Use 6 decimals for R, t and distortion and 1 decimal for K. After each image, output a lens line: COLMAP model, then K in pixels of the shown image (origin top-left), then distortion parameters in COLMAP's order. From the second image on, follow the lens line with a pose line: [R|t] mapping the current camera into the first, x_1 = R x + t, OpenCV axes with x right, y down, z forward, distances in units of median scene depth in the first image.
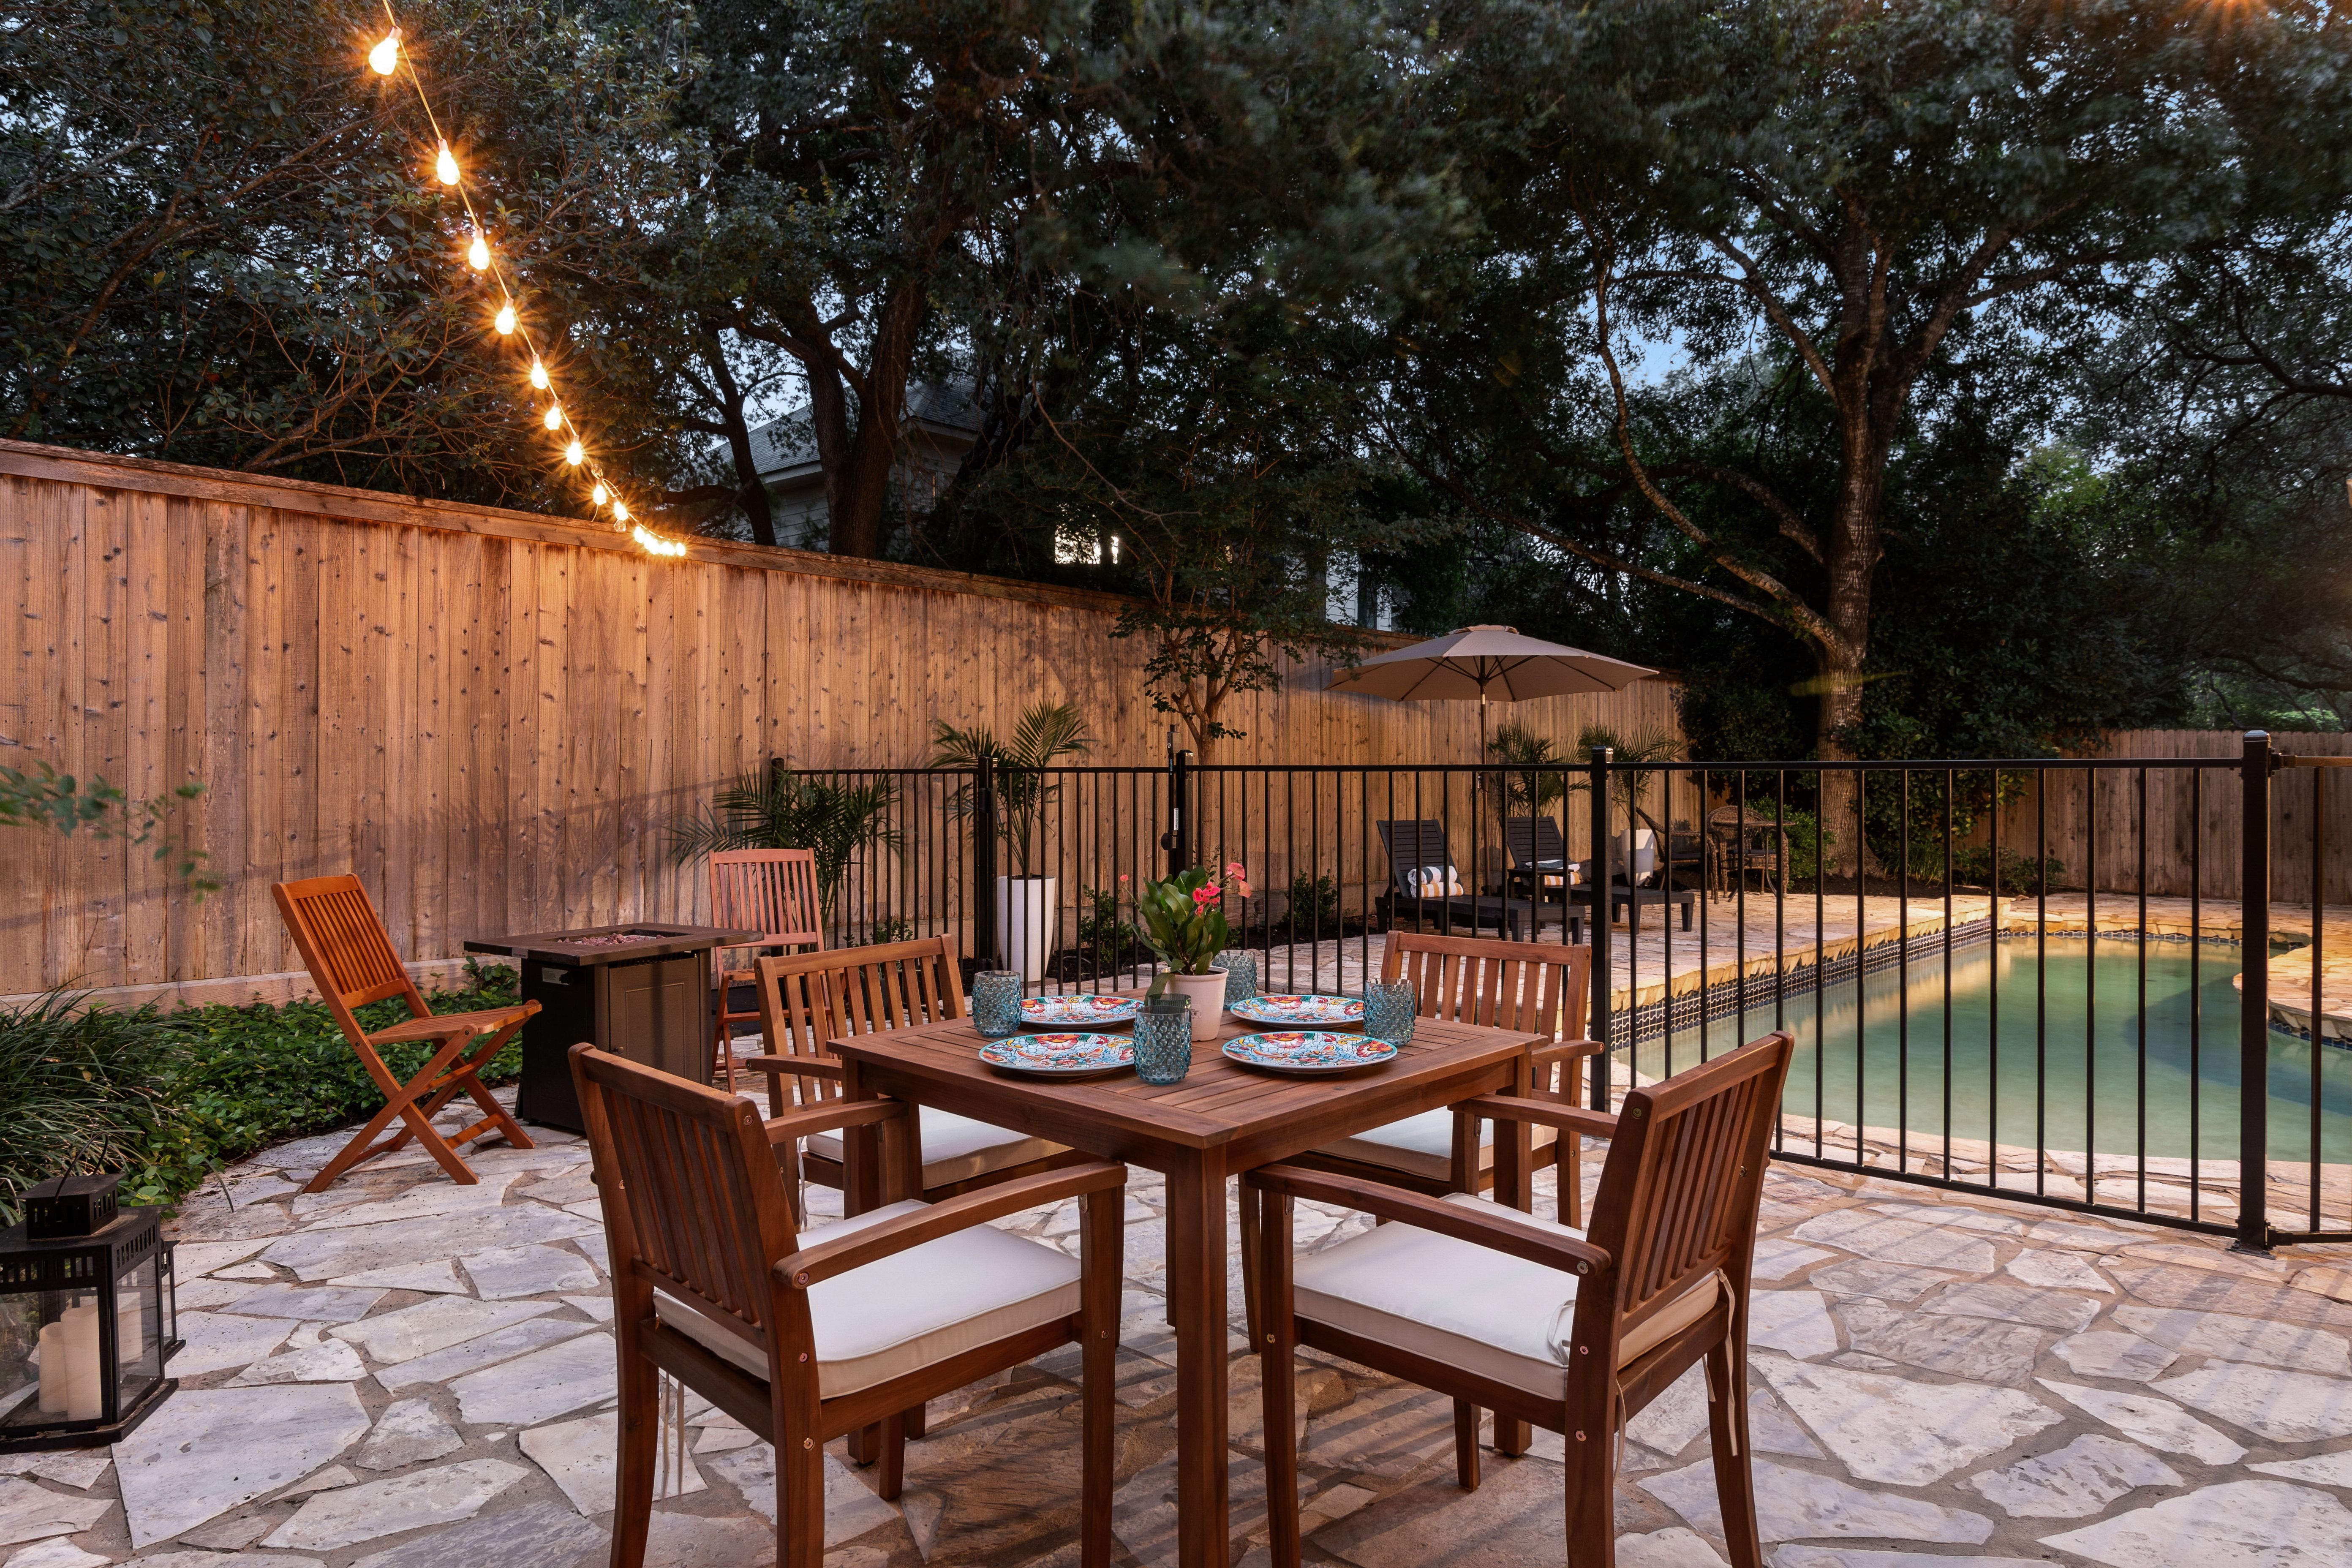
lens RADIAL K [[1374.9, 0, 1086.8], [0, 1374.9, 788.2], [0, 0, 1]] dist [-0.001967, -0.004725]
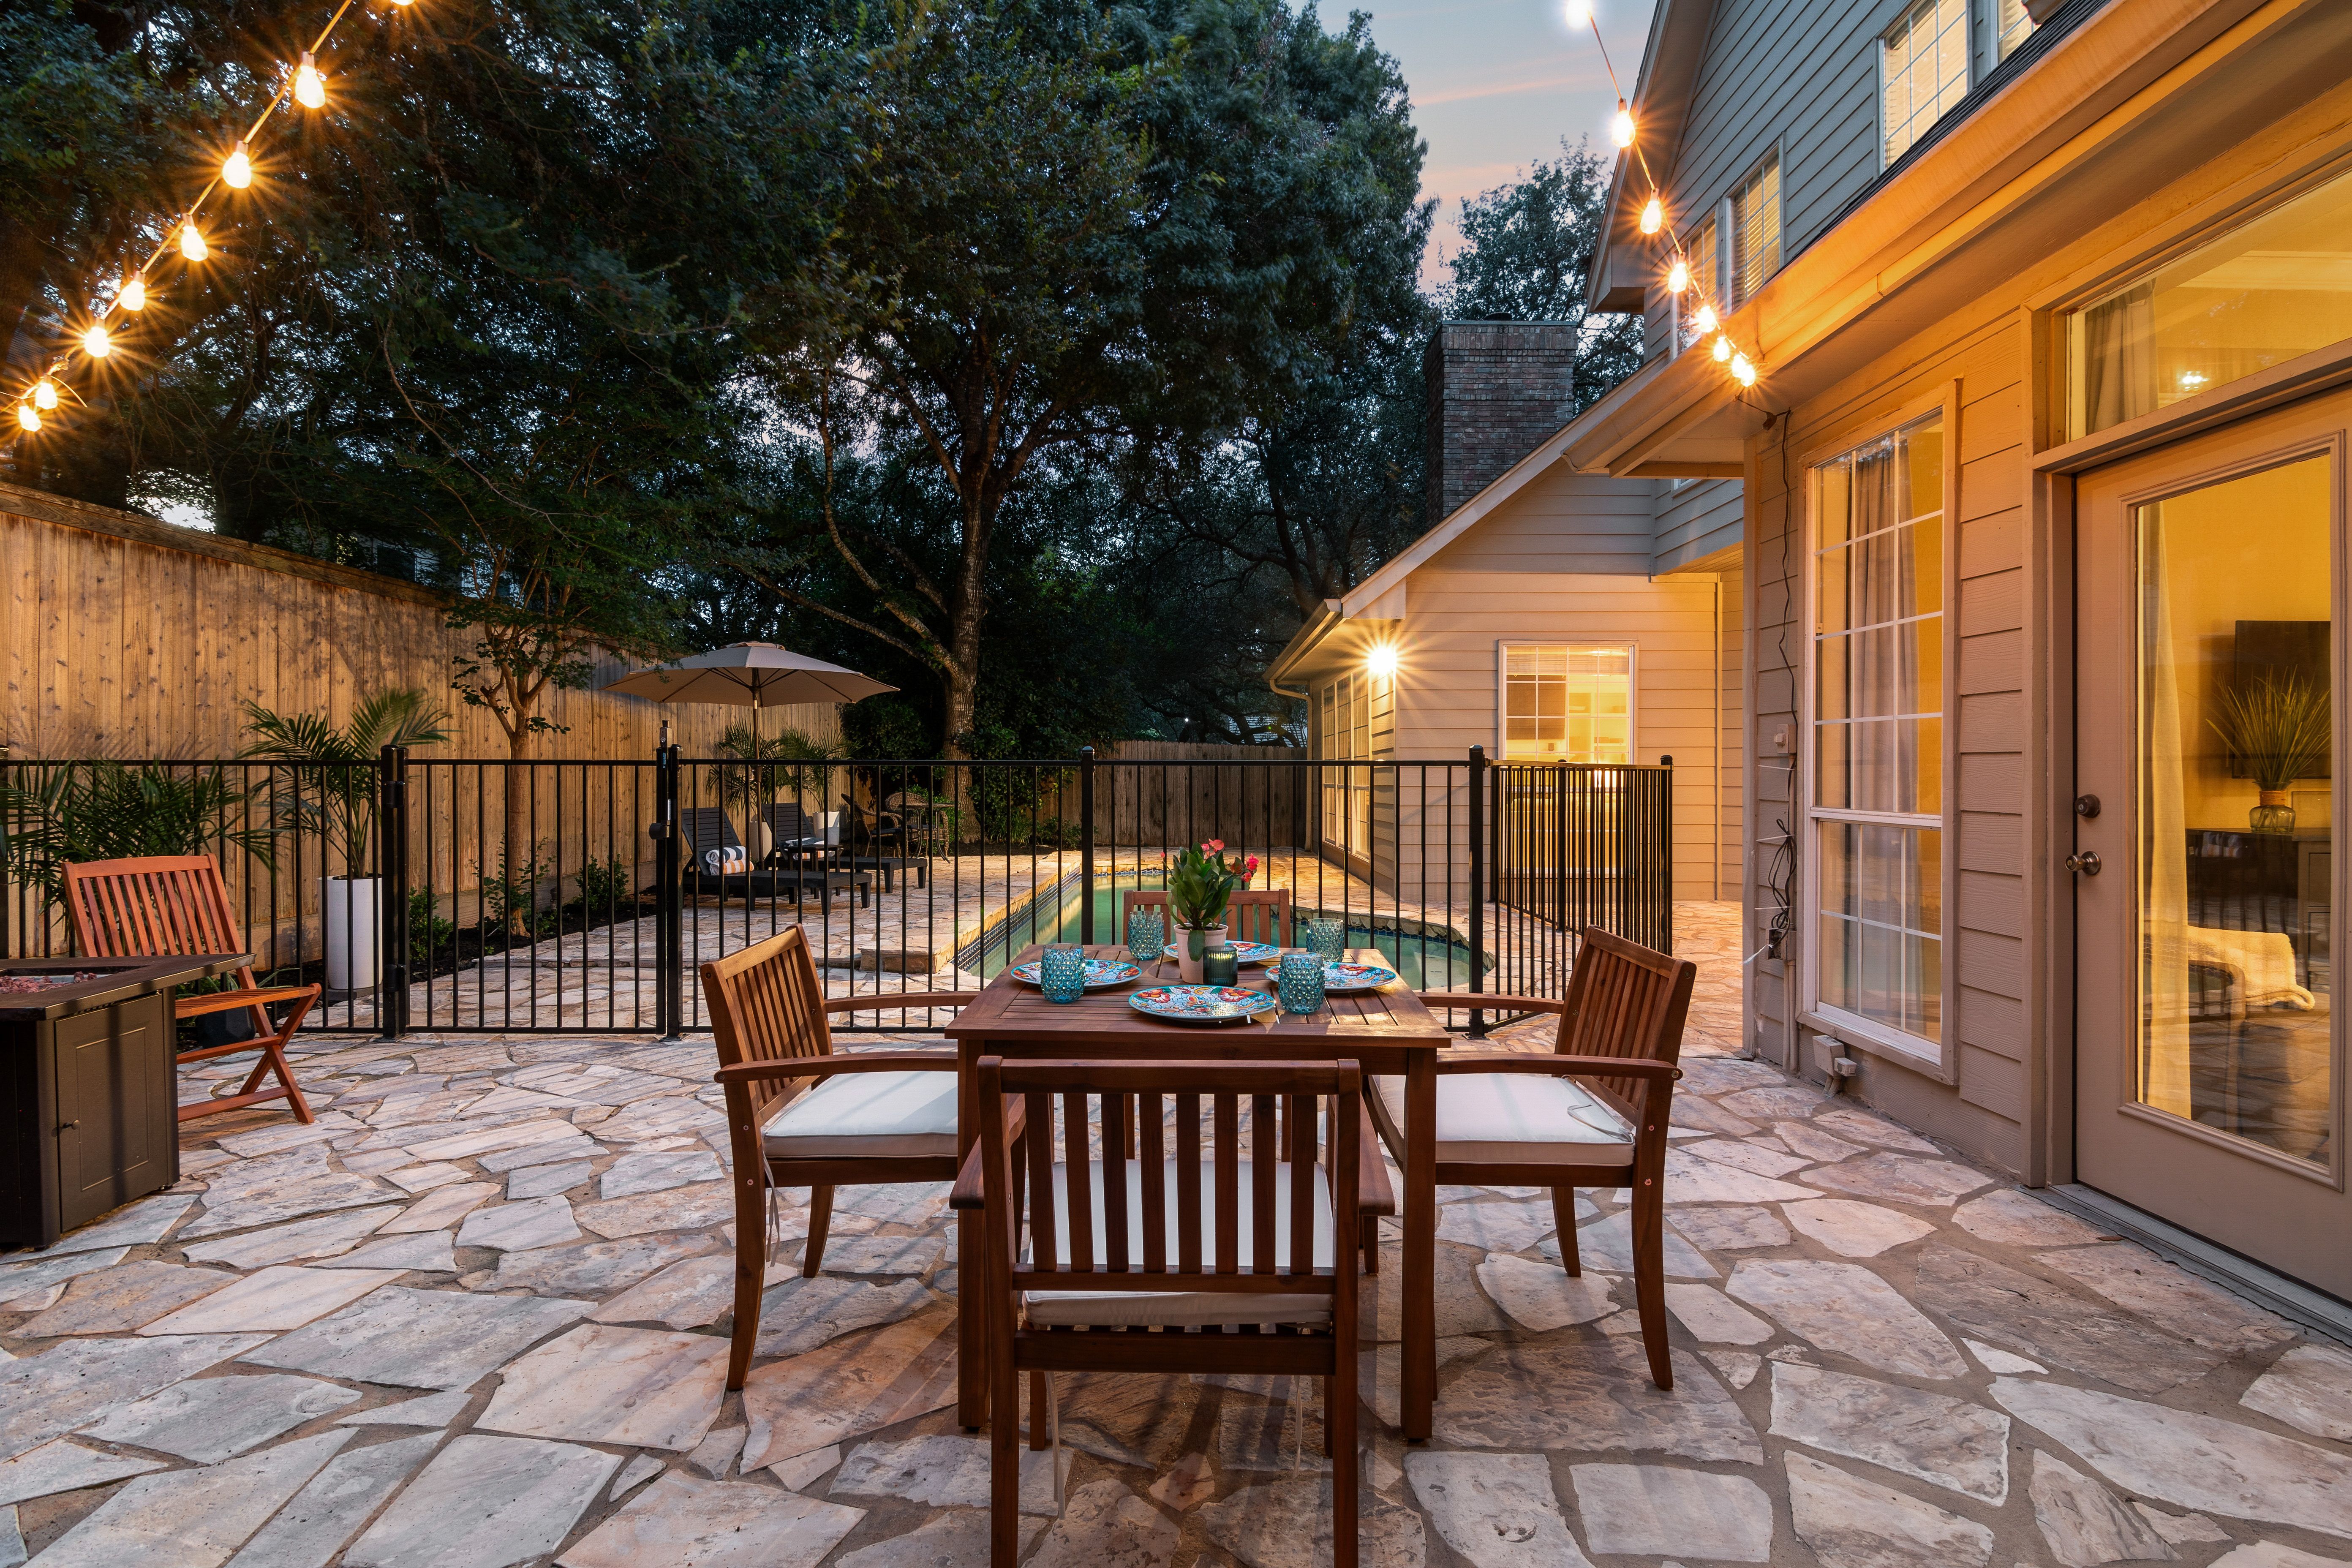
lens RADIAL K [[1145.8, 0, 1123.0], [0, 1145.8, 777.5], [0, 0, 1]] dist [-0.007867, -0.004637]
pose [[0.739441, -0.002356, 0.673218, -0.154149], [0.003567, 0.999994, -0.000418, -0.000477], [-0.673212, 0.002710, 0.739444, 0.064523]]
